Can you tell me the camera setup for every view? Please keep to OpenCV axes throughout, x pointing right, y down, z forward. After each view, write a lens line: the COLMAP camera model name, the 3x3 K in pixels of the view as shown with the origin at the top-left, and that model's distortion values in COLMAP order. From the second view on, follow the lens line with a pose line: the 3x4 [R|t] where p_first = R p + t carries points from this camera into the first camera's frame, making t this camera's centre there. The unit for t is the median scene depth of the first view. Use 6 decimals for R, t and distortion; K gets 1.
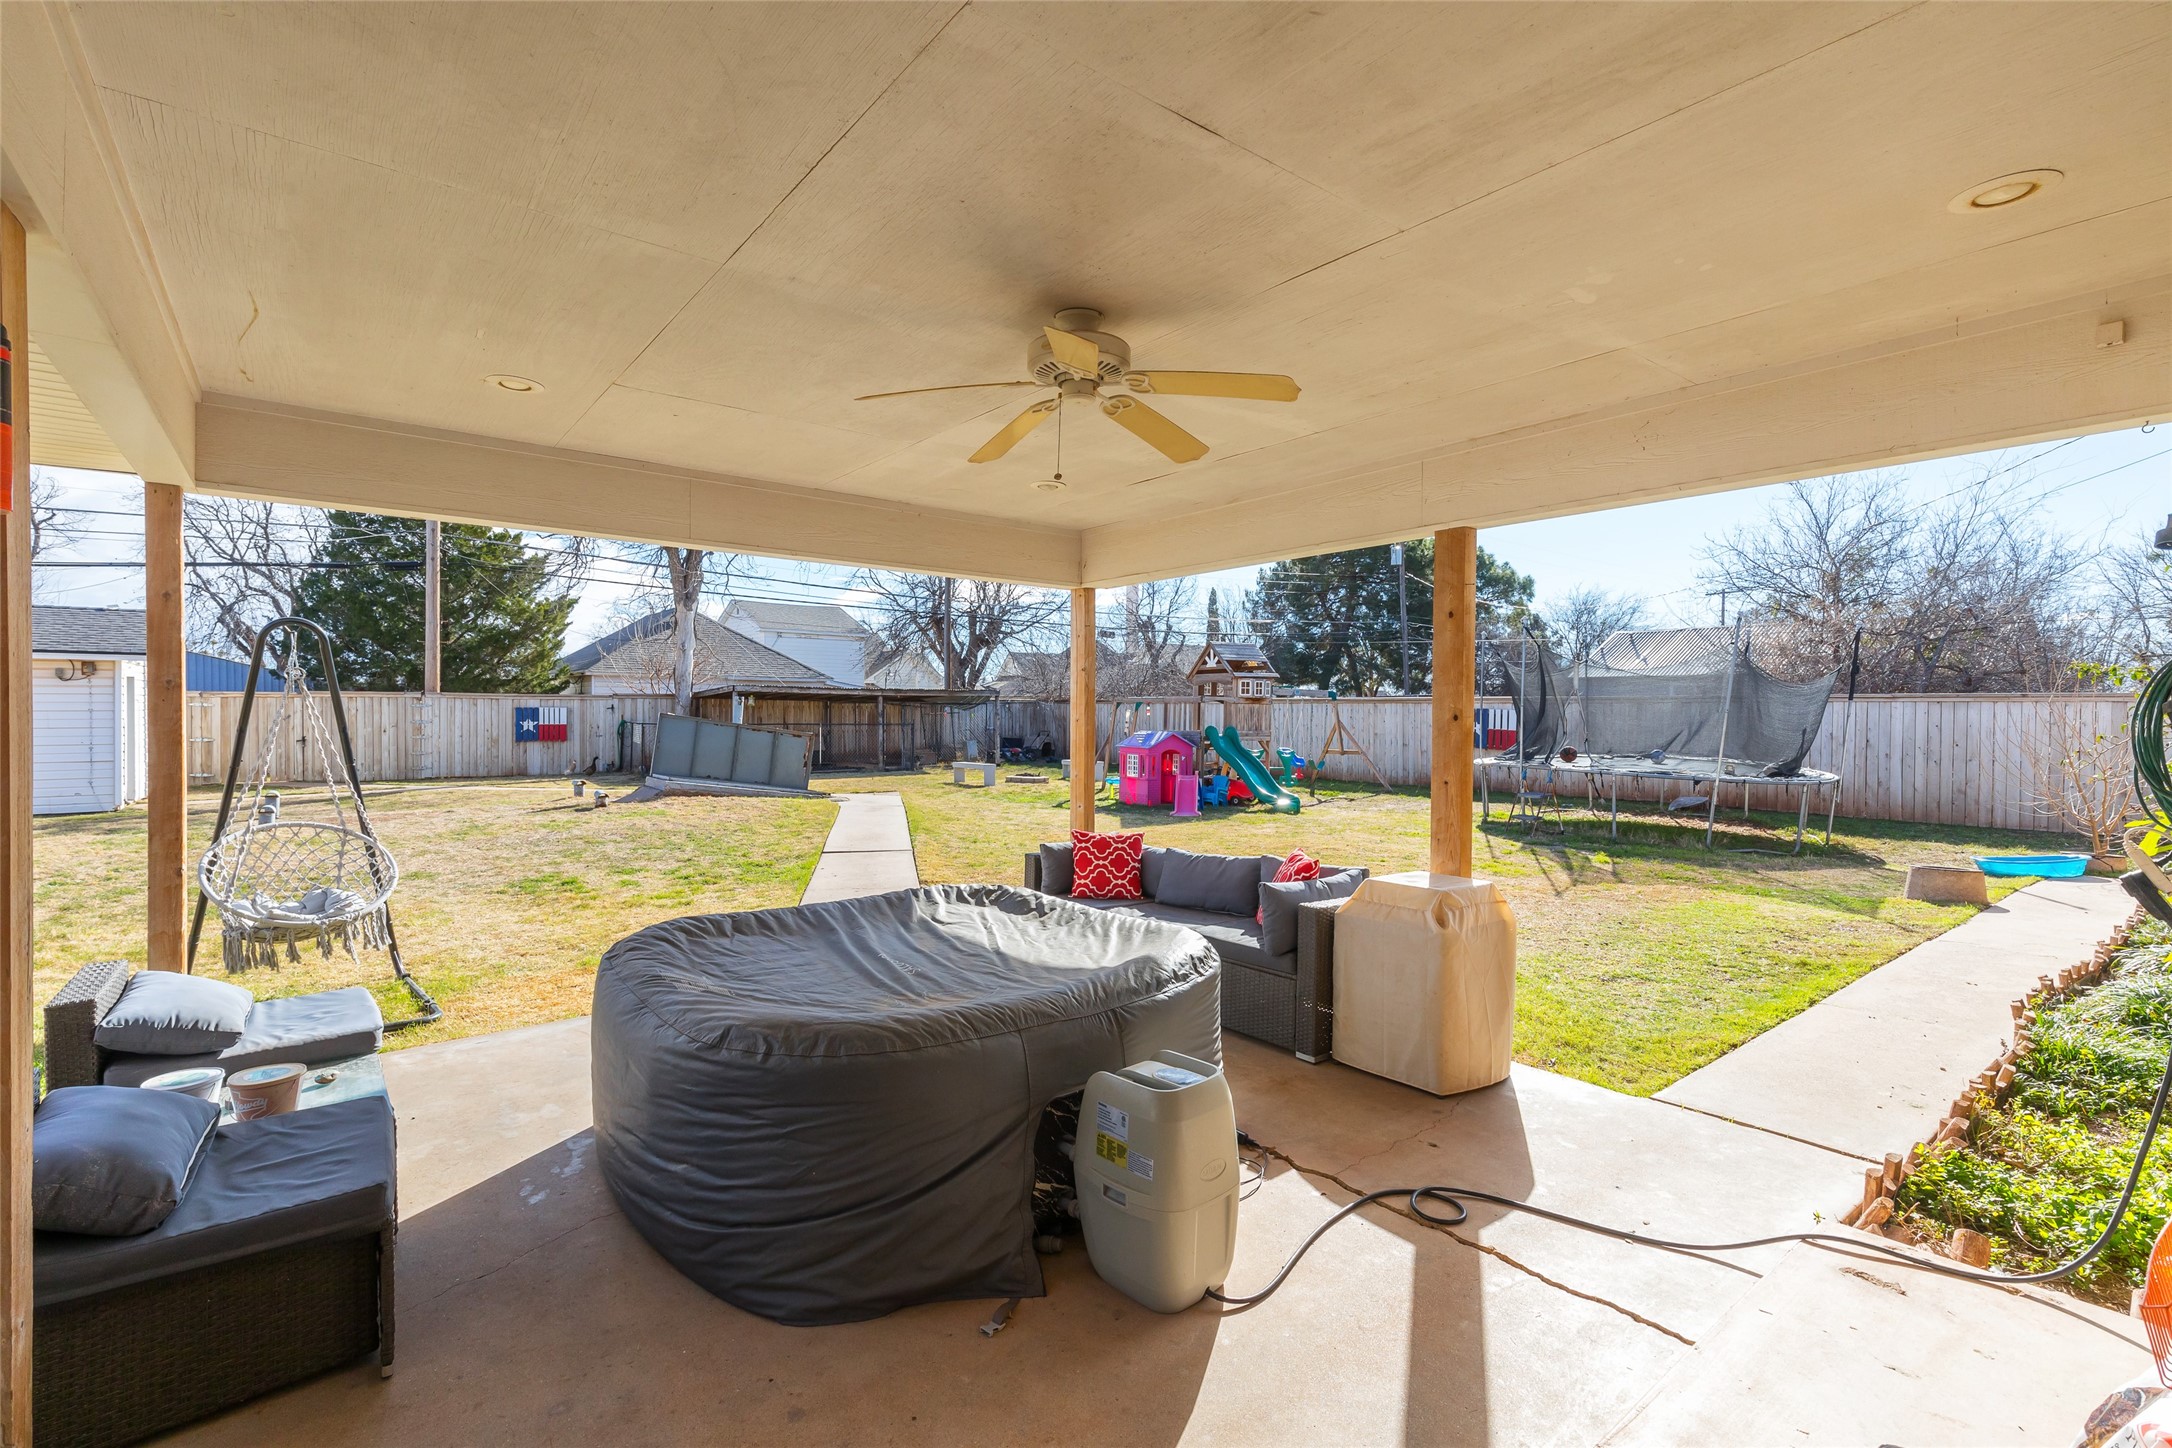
lens RADIAL K [[982.3, 0, 1088.4], [0, 982.3, 718.3], [0, 0, 1]] dist [0.000871, 0.000016]
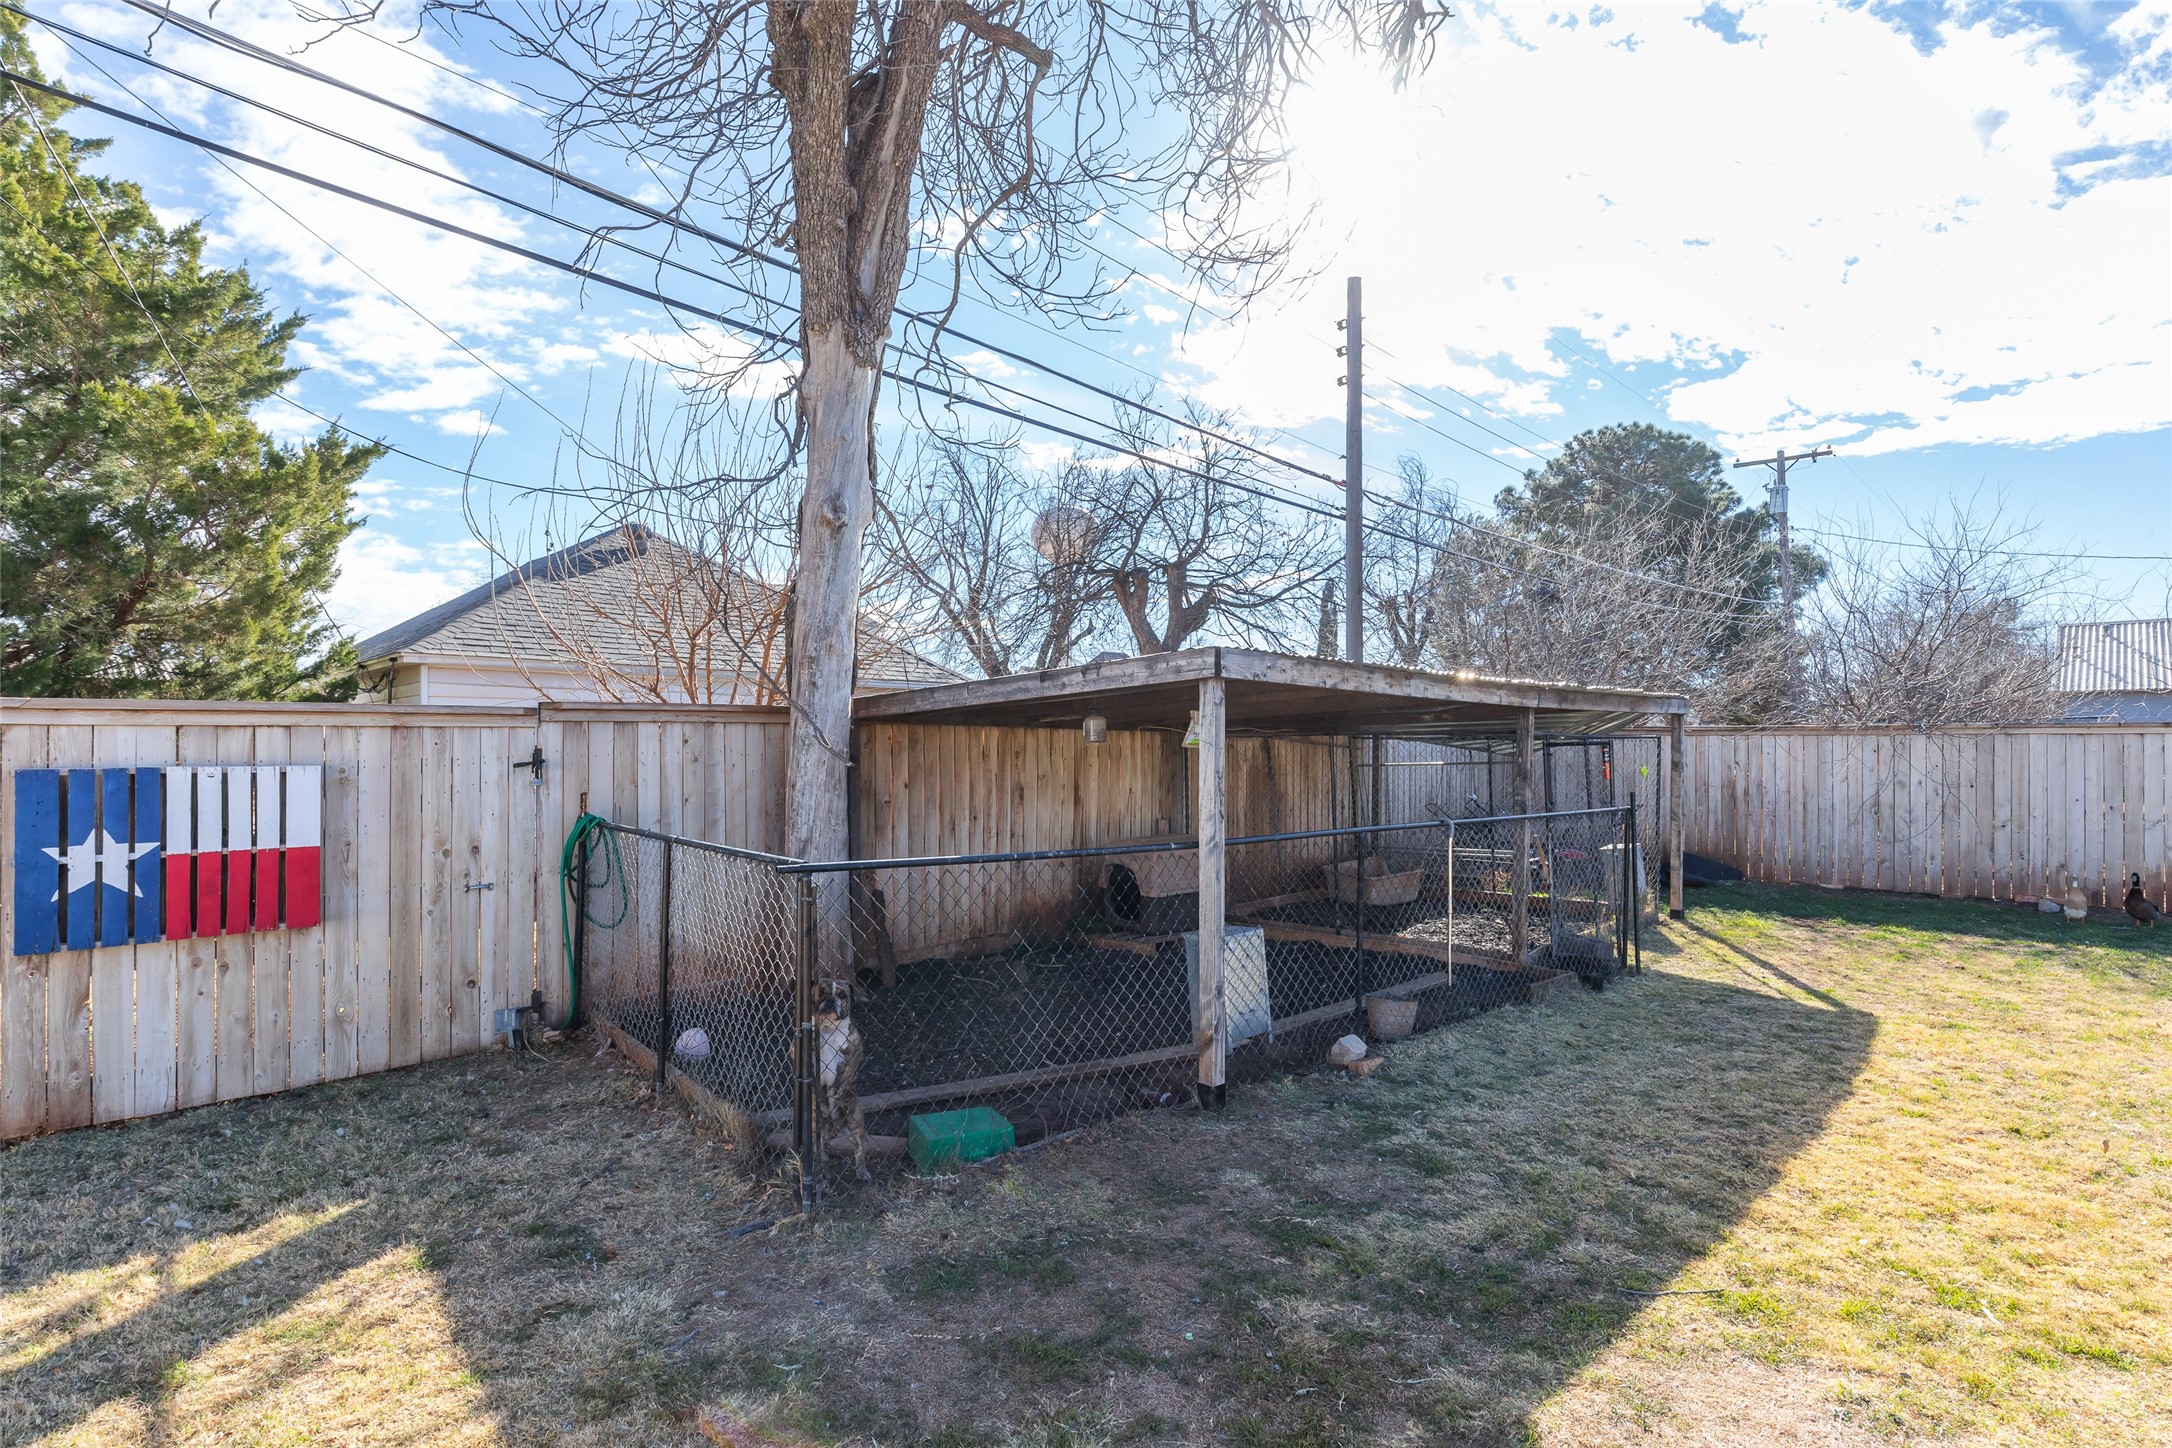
lens RADIAL K [[1034.3, 0, 1084.2], [0, 1034.3, 734.5], [0, 0, 1]] dist [-0.001708, 0.000045]
pose [[0.992710, -0.004053, 0.120459, -0.384184], [0.005621, 0.999904, -0.012679, -0.013599], [-0.120396, 0.013264, 0.992637, 0.739737]]
